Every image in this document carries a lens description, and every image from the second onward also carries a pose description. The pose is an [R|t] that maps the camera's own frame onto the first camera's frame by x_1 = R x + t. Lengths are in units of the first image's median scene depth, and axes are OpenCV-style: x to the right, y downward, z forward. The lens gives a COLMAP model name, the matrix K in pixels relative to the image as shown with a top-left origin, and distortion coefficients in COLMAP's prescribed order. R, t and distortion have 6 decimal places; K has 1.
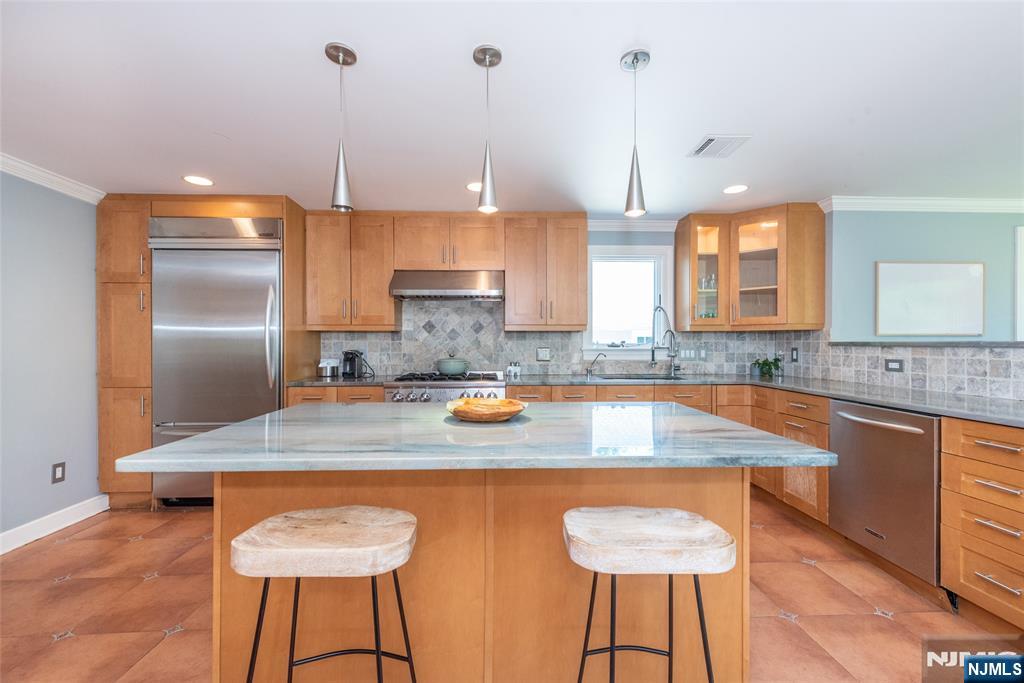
lens RADIAL K [[408.4, 0, 510.0], [0, 408.4, 346.6], [0, 0, 1]] dist [0.004155, -0.000233]
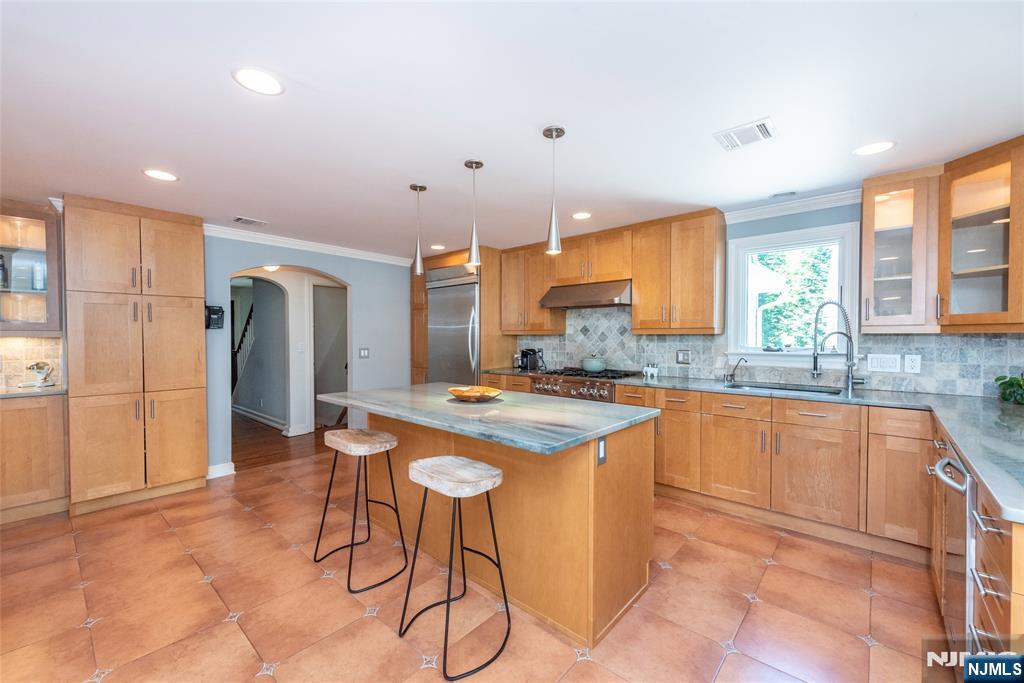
lens RADIAL K [[414.2, 0, 514.6], [0, 414.2, 343.0], [0, 0, 1]] dist [0.006892, -0.000225]
pose [[0.726991, 0.011545, -0.686550, 0.508478], [-0.004072, 0.999914, 0.012503, -0.027731], [0.686635, -0.006294, 0.726975, -0.016763]]
